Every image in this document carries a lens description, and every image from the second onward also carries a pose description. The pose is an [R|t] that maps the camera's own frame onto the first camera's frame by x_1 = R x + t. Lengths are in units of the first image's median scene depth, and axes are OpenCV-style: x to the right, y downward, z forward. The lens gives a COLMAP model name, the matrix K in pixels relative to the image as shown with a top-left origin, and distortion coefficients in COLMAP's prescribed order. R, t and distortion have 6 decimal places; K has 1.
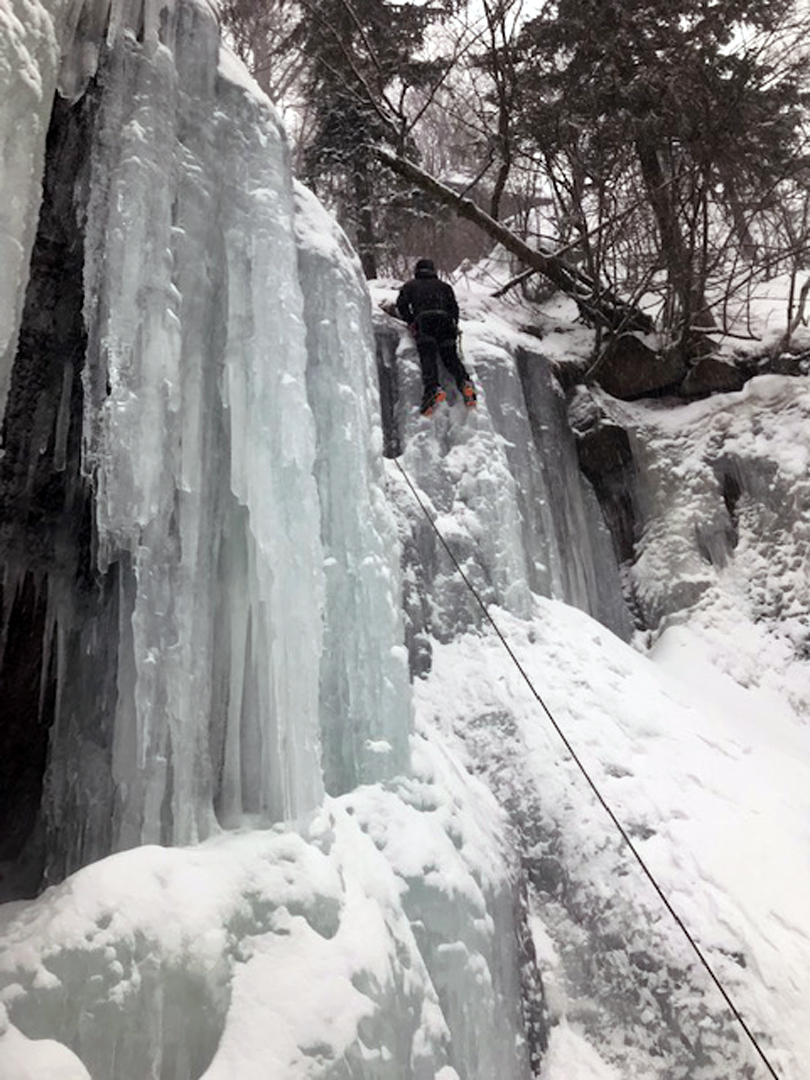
lens RADIAL K [[876.2, 0, 414.0], [0, 876.2, 536.7], [0, 0, 1]] dist [0.037465, -0.030133]
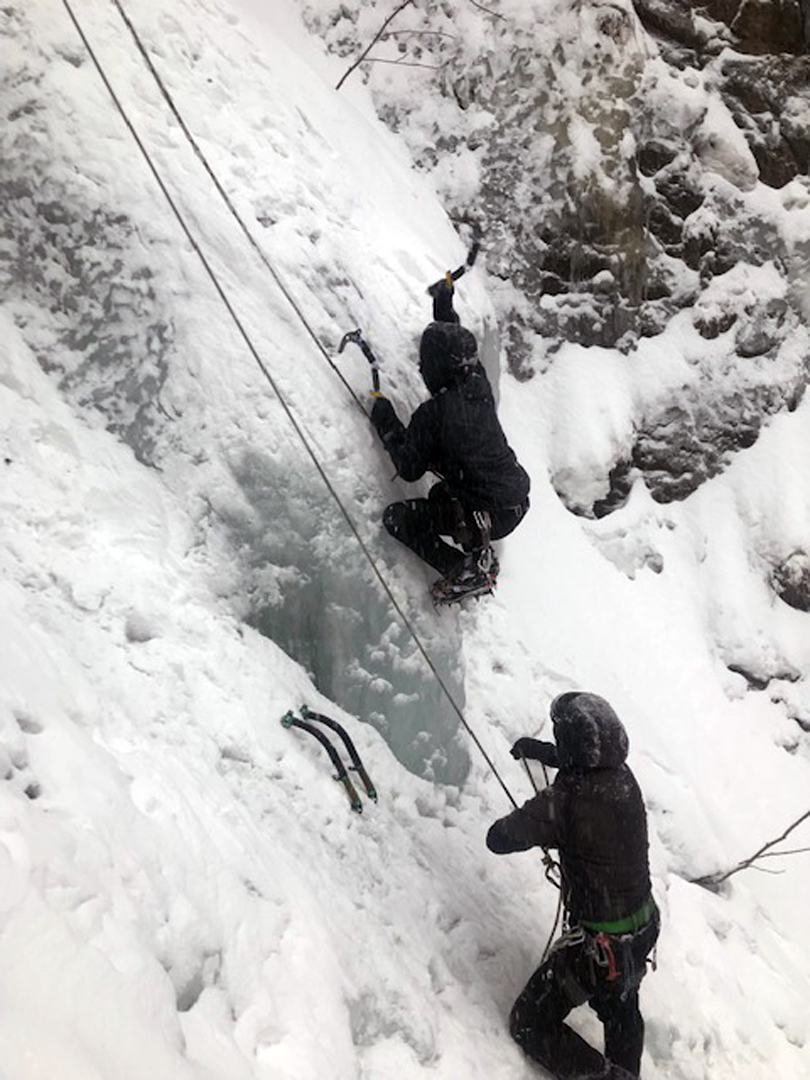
lens RADIAL K [[876.2, 0, 410.1], [0, 876.2, 537.2], [0, 0, 1]] dist [0.037465, -0.030133]
pose [[0.866533, -0.041754, 0.497370, 0.128069], [-0.264226, 0.807033, 0.528093, 0.208954], [-0.423444, -0.589028, 0.688289, 0.140624]]
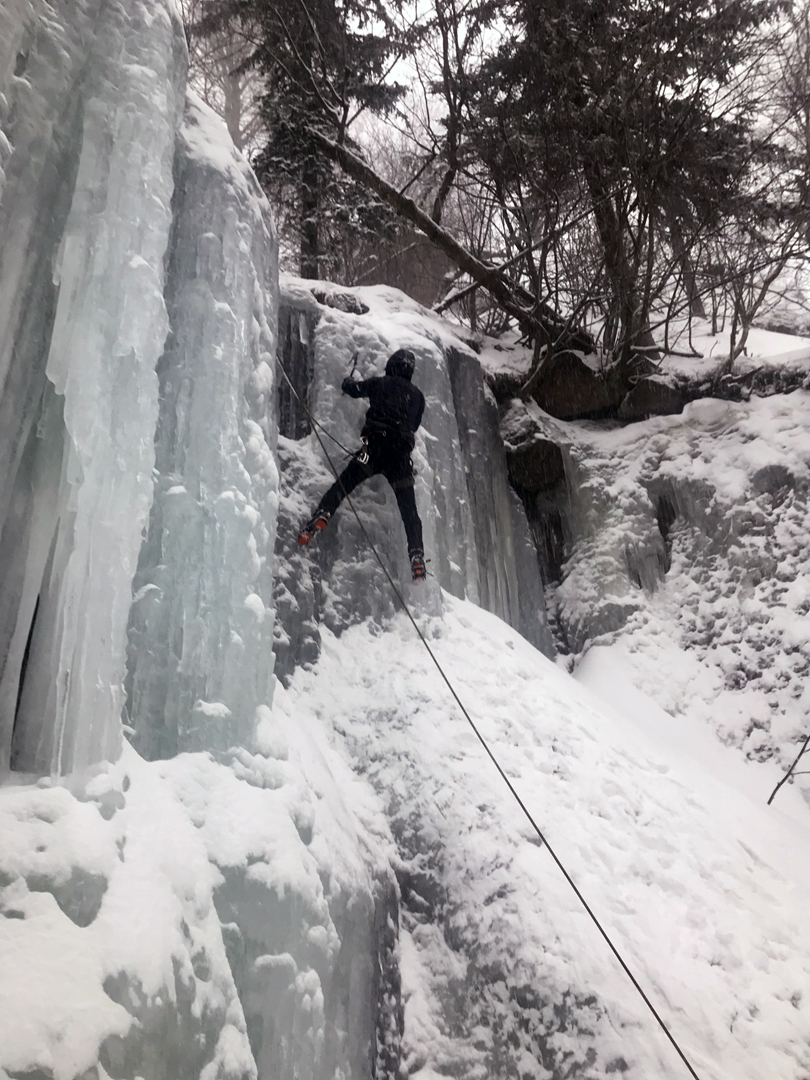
lens RADIAL K [[876.2, 0, 404.8], [0, 876.2, 537.3], [0, 0, 1]] dist [0.037465, -0.030133]
pose [[0.996870, 0.062218, 0.048778, 0.081250], [-0.059002, 0.996151, -0.064815, 0.116259], [-0.052623, 0.061734, 0.996704, 0.164833]]
